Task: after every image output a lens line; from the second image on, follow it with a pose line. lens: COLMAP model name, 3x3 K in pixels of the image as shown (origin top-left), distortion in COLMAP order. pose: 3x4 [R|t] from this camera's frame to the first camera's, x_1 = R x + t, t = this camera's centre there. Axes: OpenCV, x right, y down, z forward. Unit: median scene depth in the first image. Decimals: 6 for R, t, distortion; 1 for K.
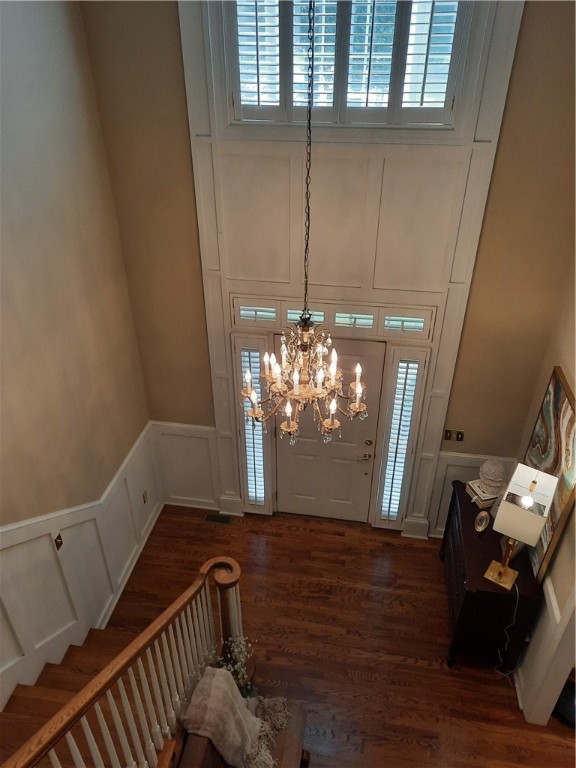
lens RADIAL K [[557.3, 0, 291.9], [0, 557.3, 385.9], [0, 0, 1]] dist [0.025565, -0.016666]
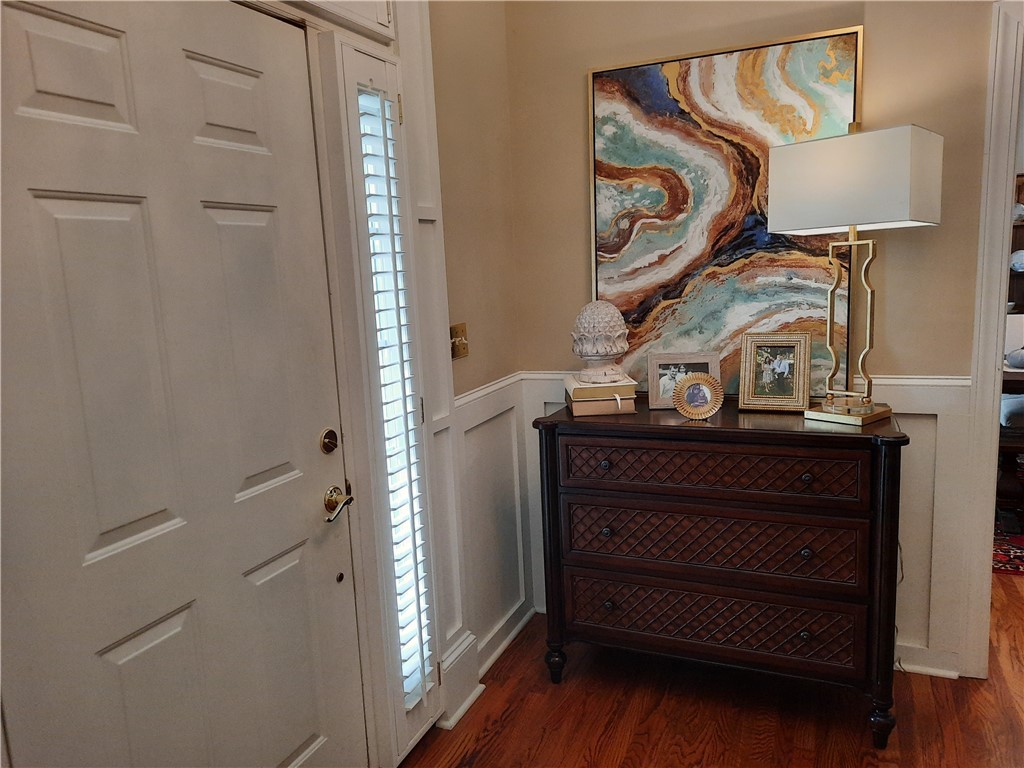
lens RADIAL K [[743.1, 0, 514.5], [0, 743.1, 382.6], [0, 0, 1]] dist [0.025565, -0.016666]
pose [[0.242621, -0.165112, 0.955967, -0.199792], [0.564677, 0.825312, -0.000767, 0.129567], [-0.788844, 0.539999, 0.293473, 0.785203]]
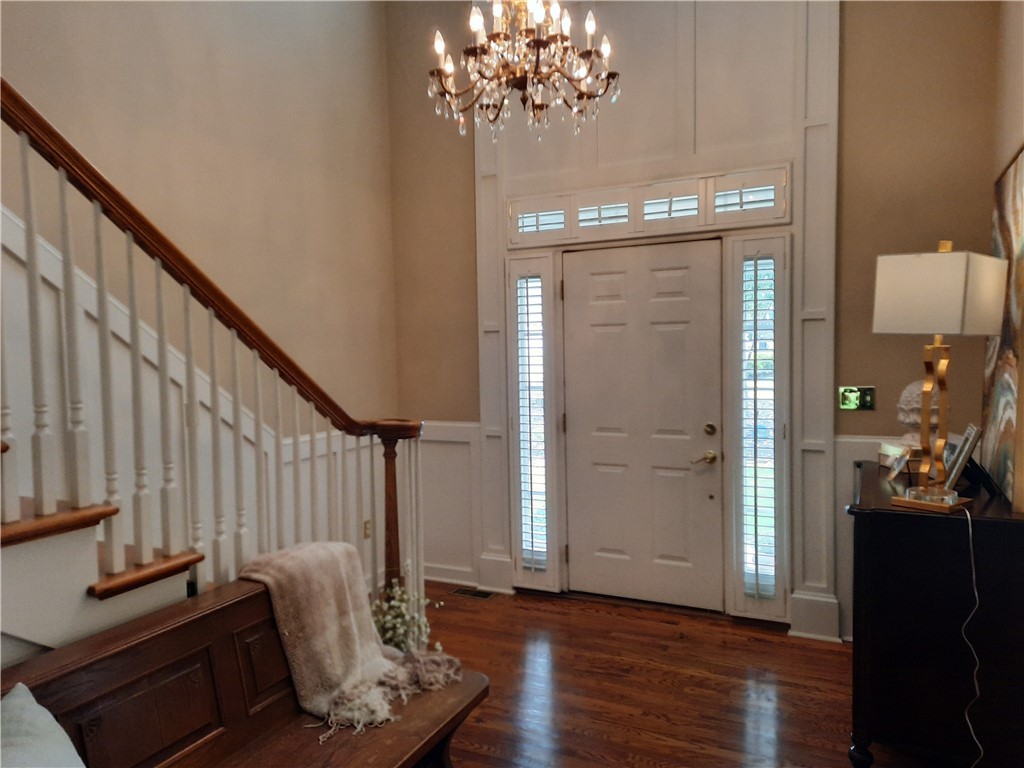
lens RADIAL K [[743.1, 0, 510.9], [0, 743.1, 386.0], [0, 0, 1]] dist [0.025565, -0.016666]
pose [[0.958342, -0.005162, -0.285577, 0.159549], [-0.132883, 0.876982, -0.461785, 0.457561], [0.252829, 0.480496, 0.839762, 0.240313]]
